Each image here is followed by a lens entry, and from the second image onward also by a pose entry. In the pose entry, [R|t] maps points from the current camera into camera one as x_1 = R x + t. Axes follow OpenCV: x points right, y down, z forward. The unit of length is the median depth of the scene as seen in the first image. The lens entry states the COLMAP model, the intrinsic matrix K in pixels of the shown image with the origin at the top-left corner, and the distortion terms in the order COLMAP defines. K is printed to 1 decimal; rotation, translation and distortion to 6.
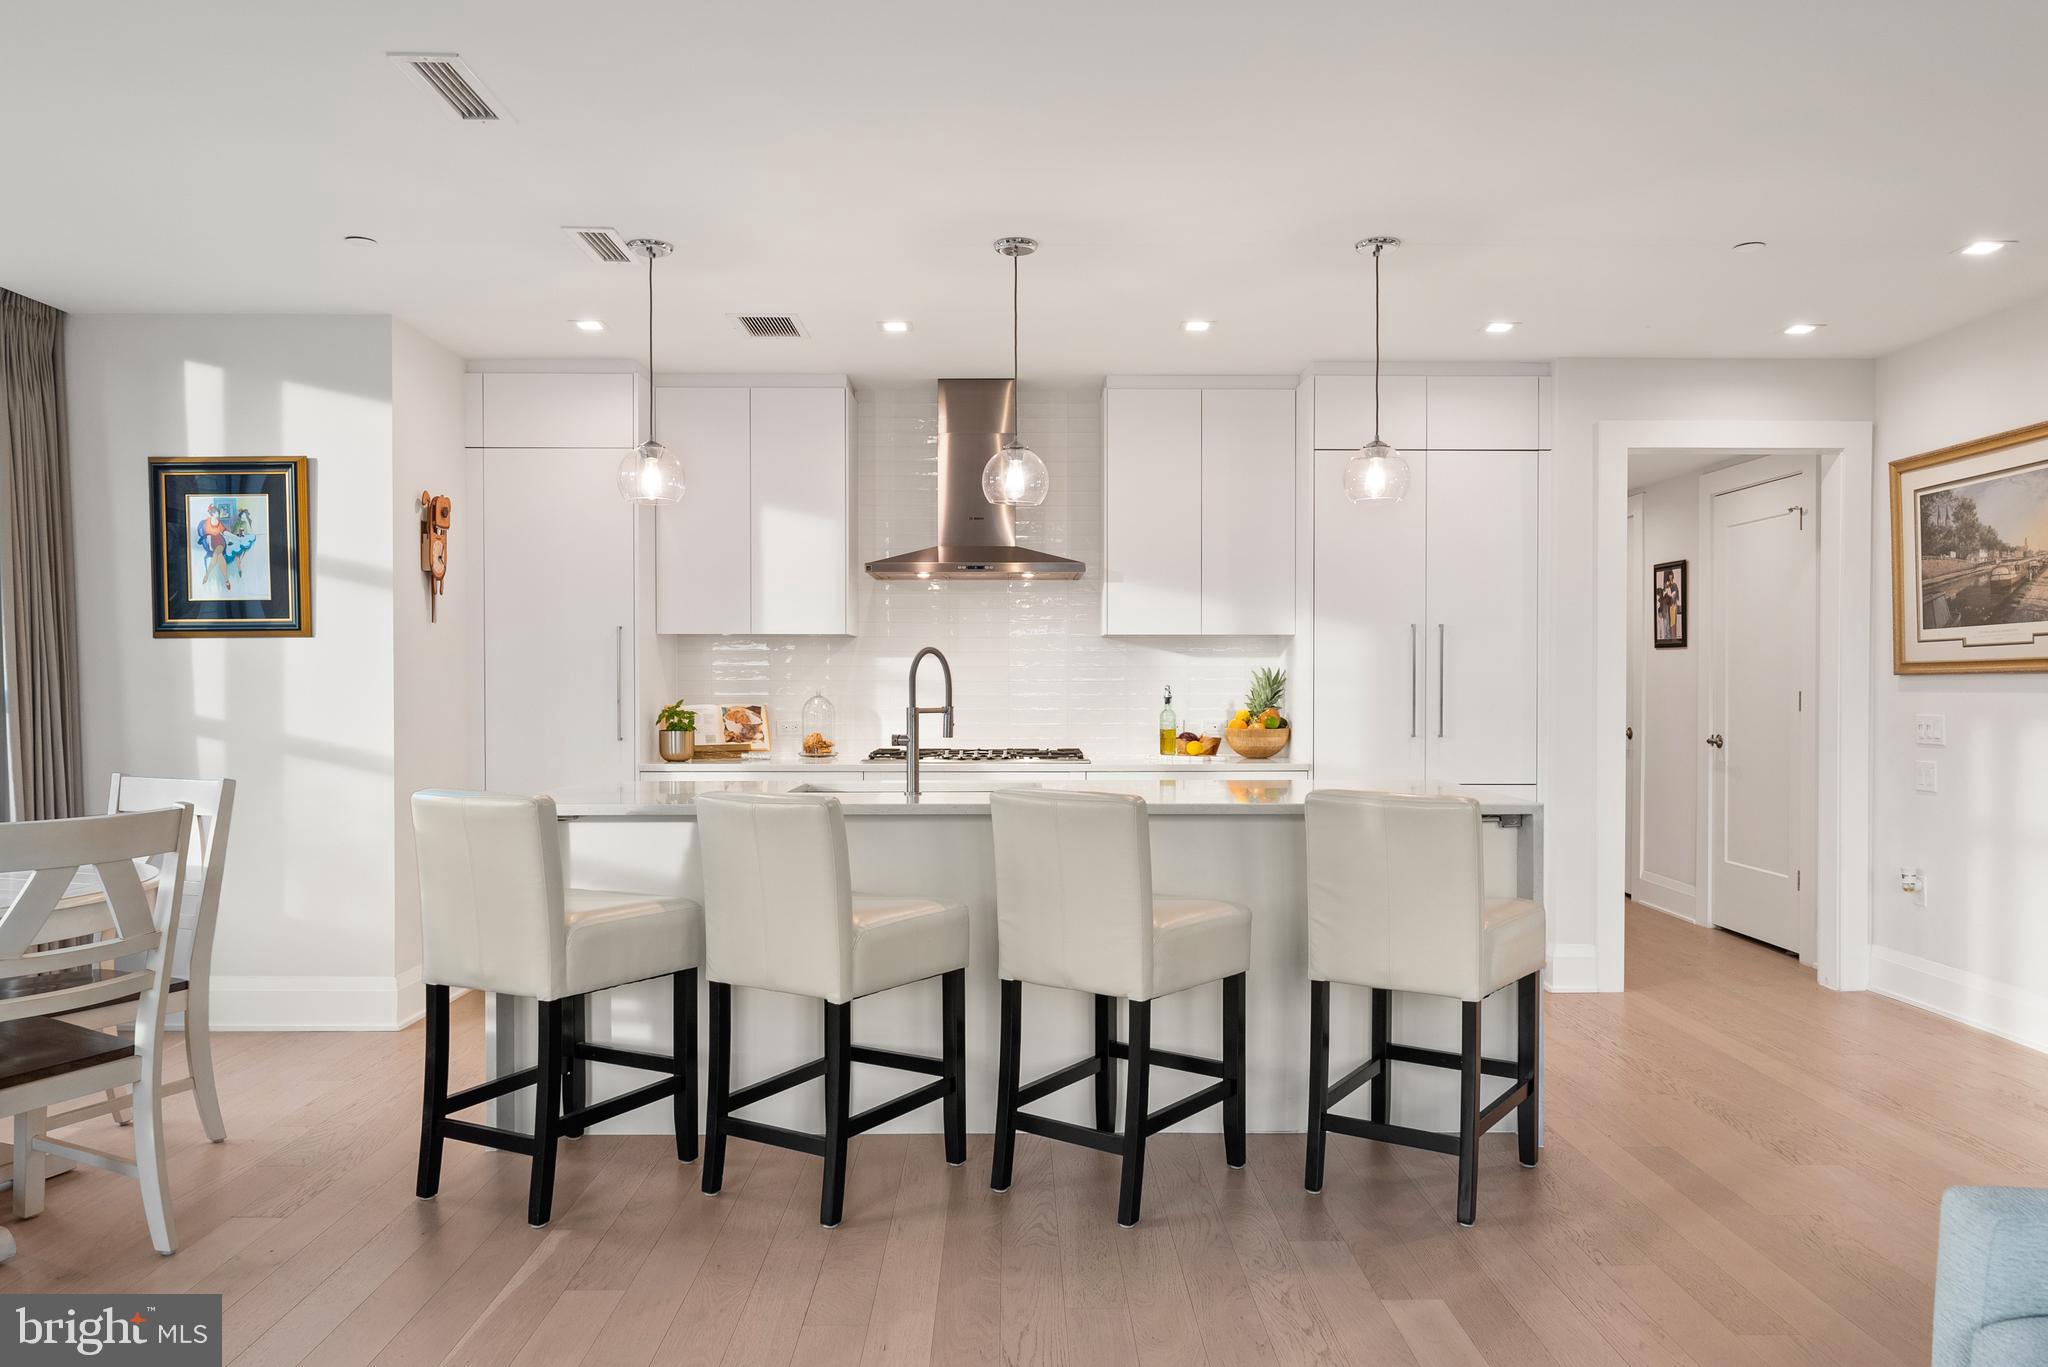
lens RADIAL K [[1394.9, 0, 1041.0], [0, 1394.9, 700.3], [0, 0, 1]] dist [-0.007830, 0.002396]
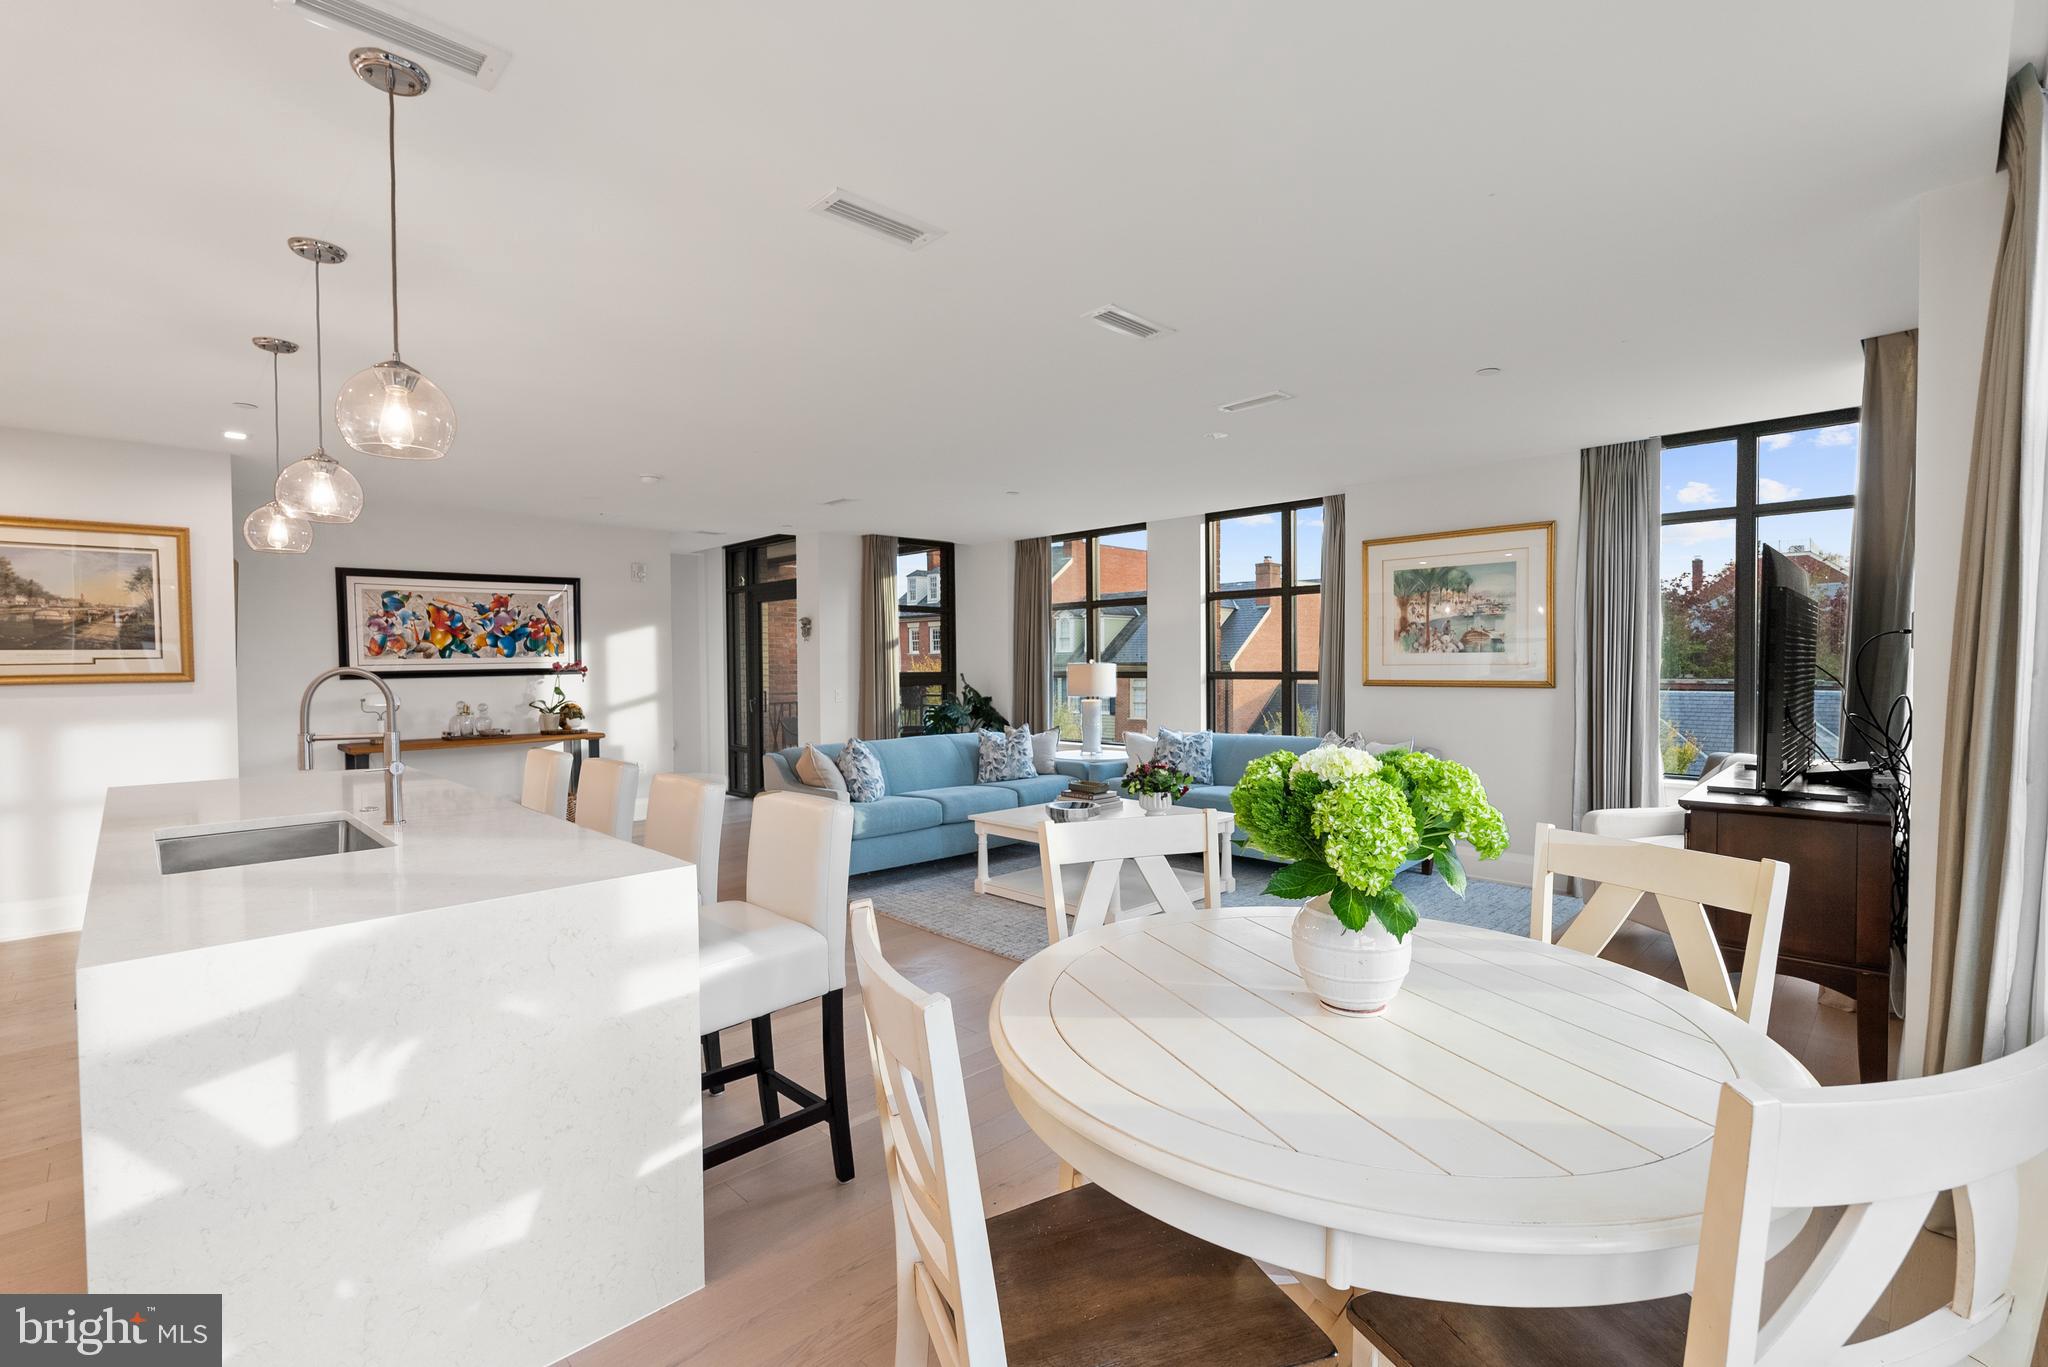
lens RADIAL K [[926.9, 0, 1037.4], [0, 926.9, 683.6], [0, 0, 1]] dist [-0.005635, 0.001584]
pose [[-0.696155, -0.012553, 0.717782, -0.674256], [0.015934, 0.999331, 0.032931, -0.033729], [-0.717714, 0.034363, -0.695489, 0.888223]]
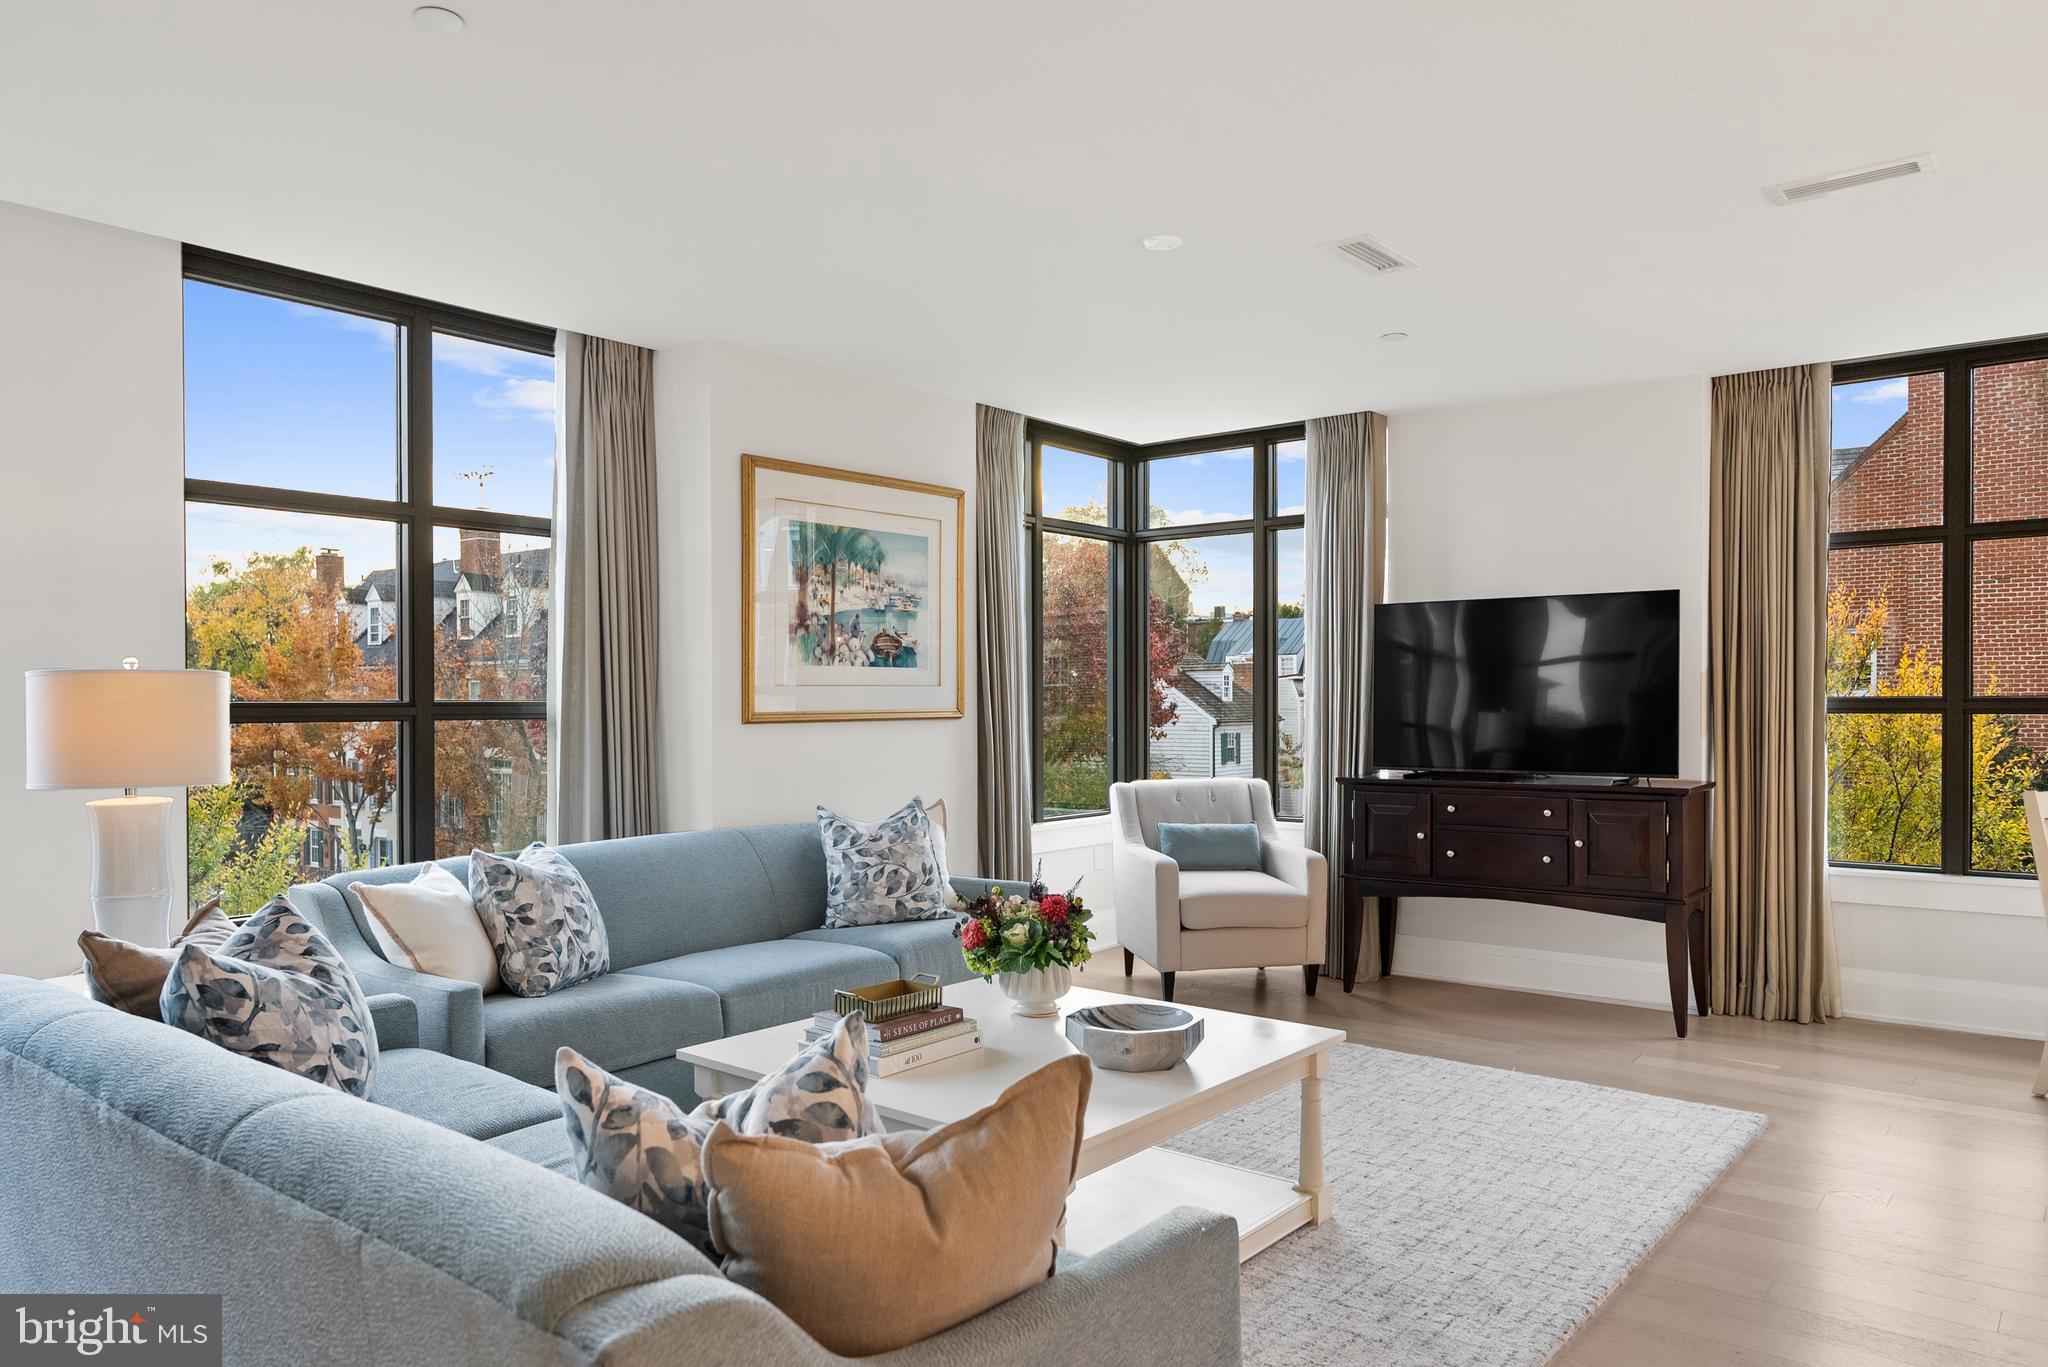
lens RADIAL K [[1379.5, 0, 1030.3], [0, 1379.5, 713.6], [0, 0, 1]] dist [-0.002968, -0.000381]
pose [[-0.635672, 0.008793, -0.771909, 0.510947], [-0.008810, 0.999787, 0.018644, -0.011100], [0.771909, 0.018652, -0.635460, 0.511461]]
